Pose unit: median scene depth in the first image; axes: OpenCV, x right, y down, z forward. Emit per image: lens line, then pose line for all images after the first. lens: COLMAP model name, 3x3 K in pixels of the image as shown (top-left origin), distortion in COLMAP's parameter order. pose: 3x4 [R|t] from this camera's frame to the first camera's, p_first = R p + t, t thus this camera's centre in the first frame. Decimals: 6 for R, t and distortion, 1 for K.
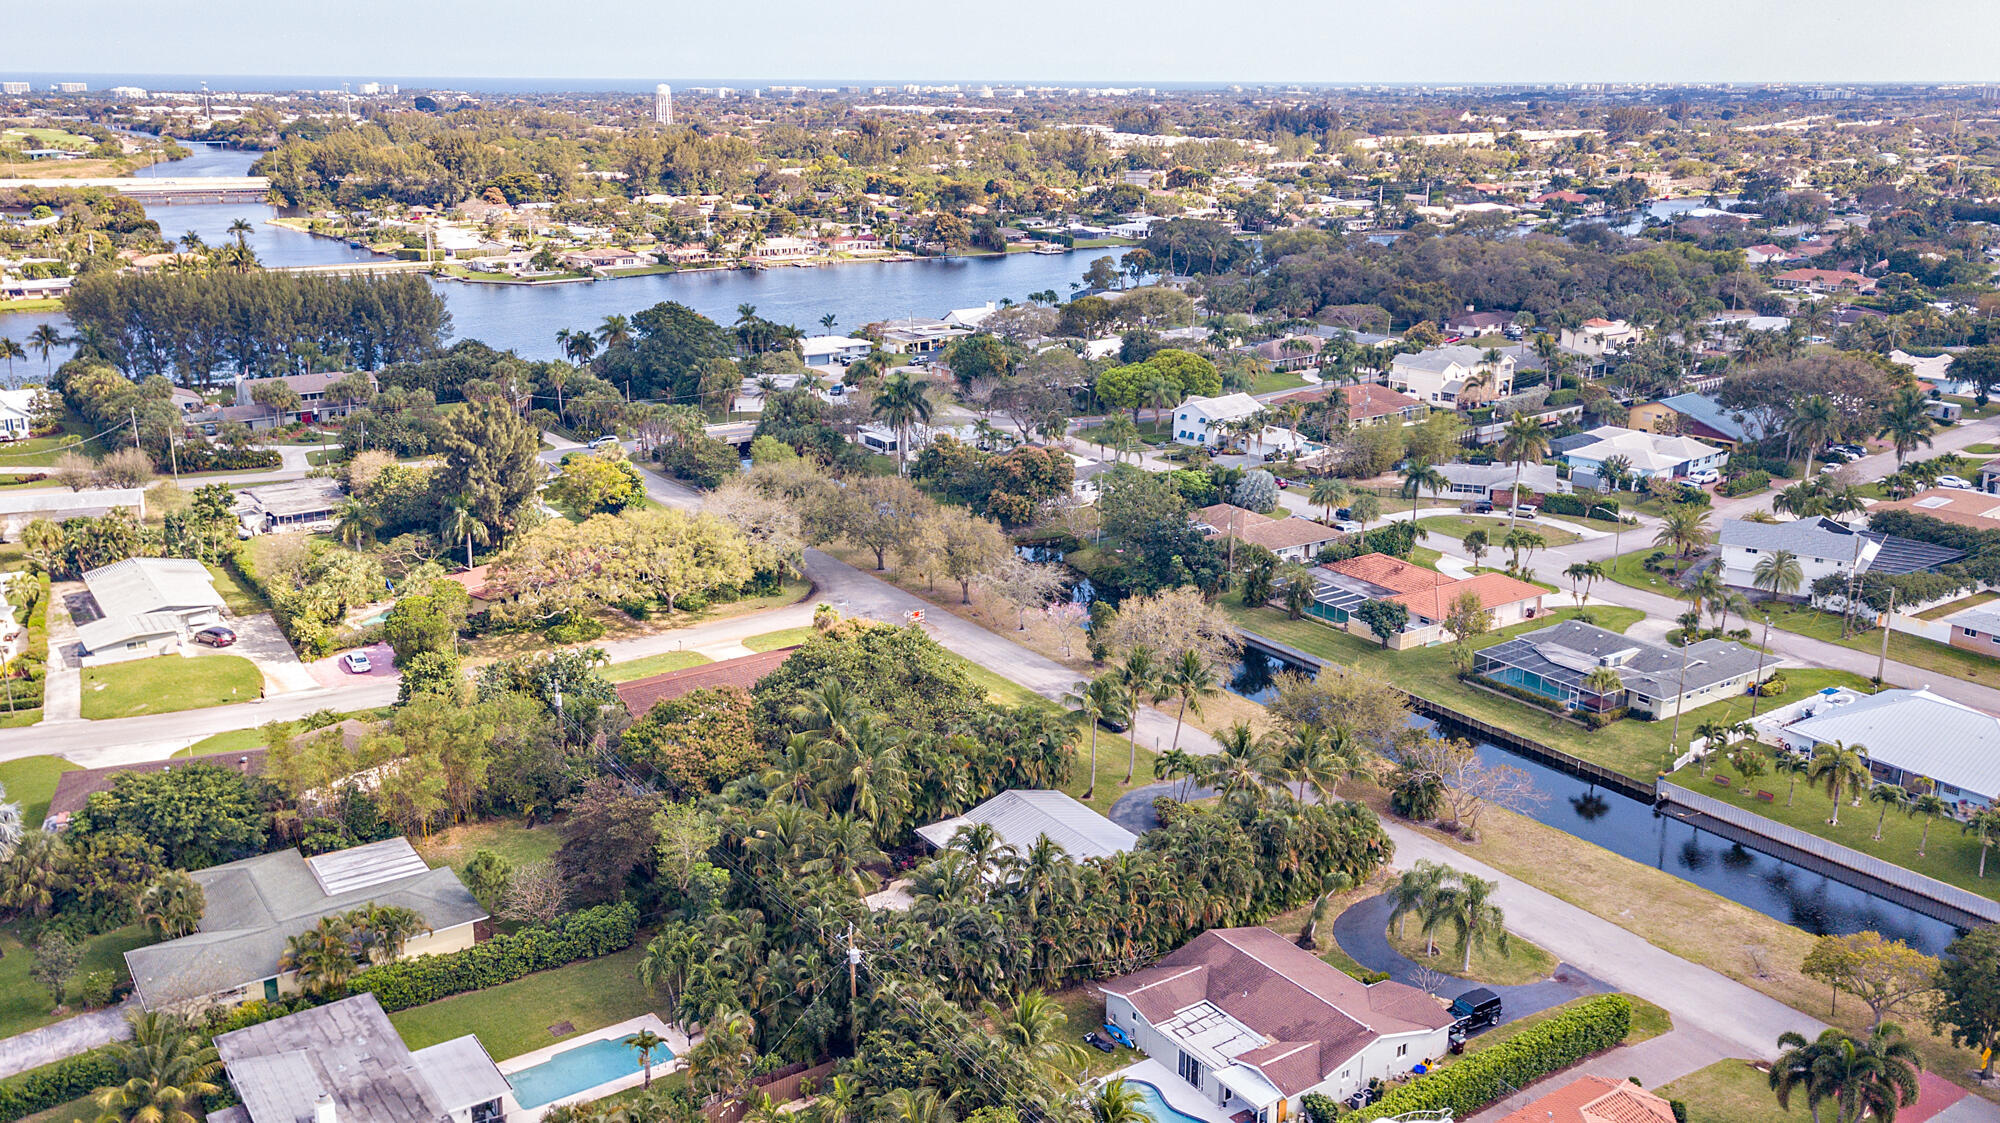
lens RADIAL K [[1508.9, 0, 1002.5], [0, 1508.9, 563.4], [0, 0, 1]] dist [0.022409, 0.004229]
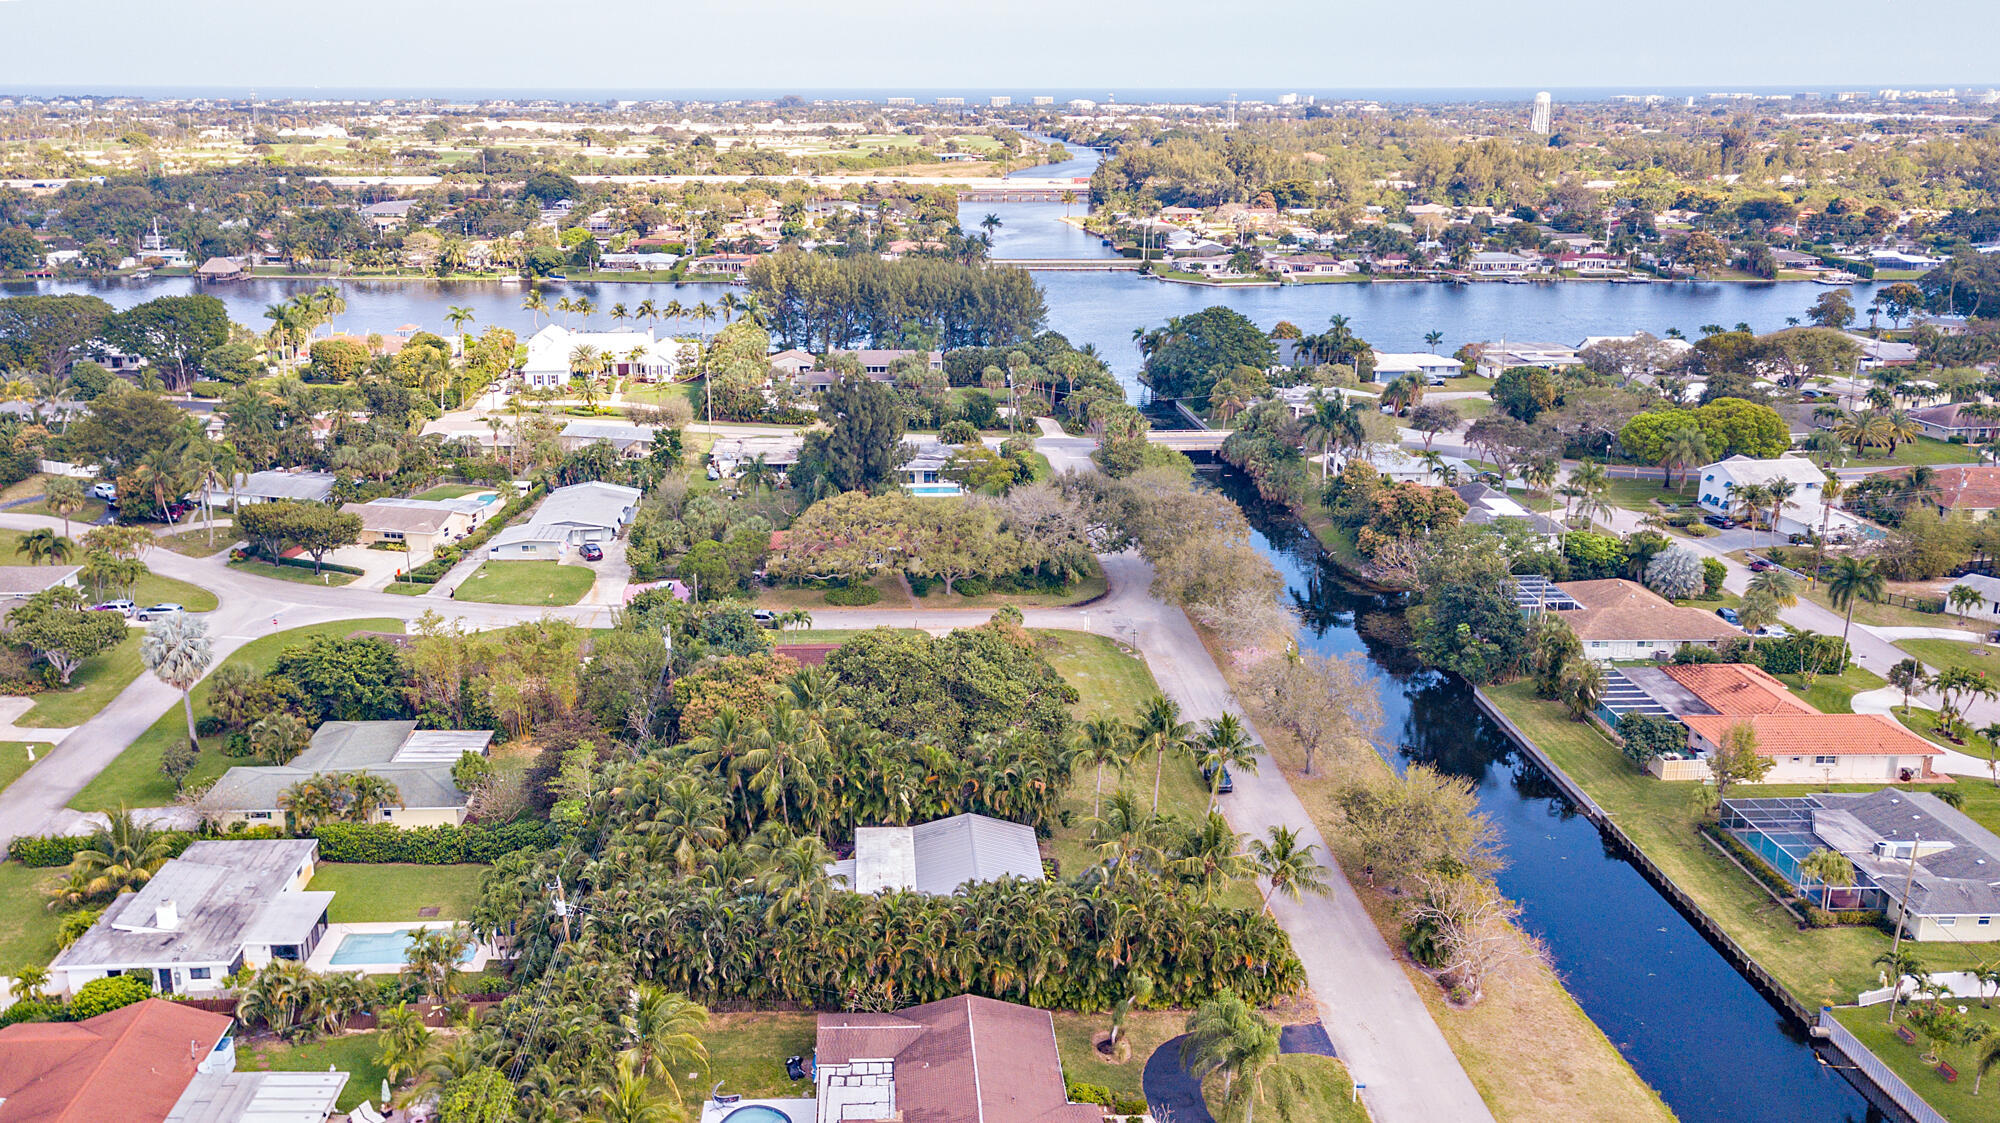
lens RADIAL K [[1508.9, 0, 1001.6], [0, 1508.9, 557.7], [0, 0, 1]] dist [0.022409, 0.004229]
pose [[0.861091, 0.146571, -0.486867, 0.173374], [-0.150752, 0.988090, 0.030838, -0.016699], [0.485589, 0.046842, 0.872932, 0.056406]]
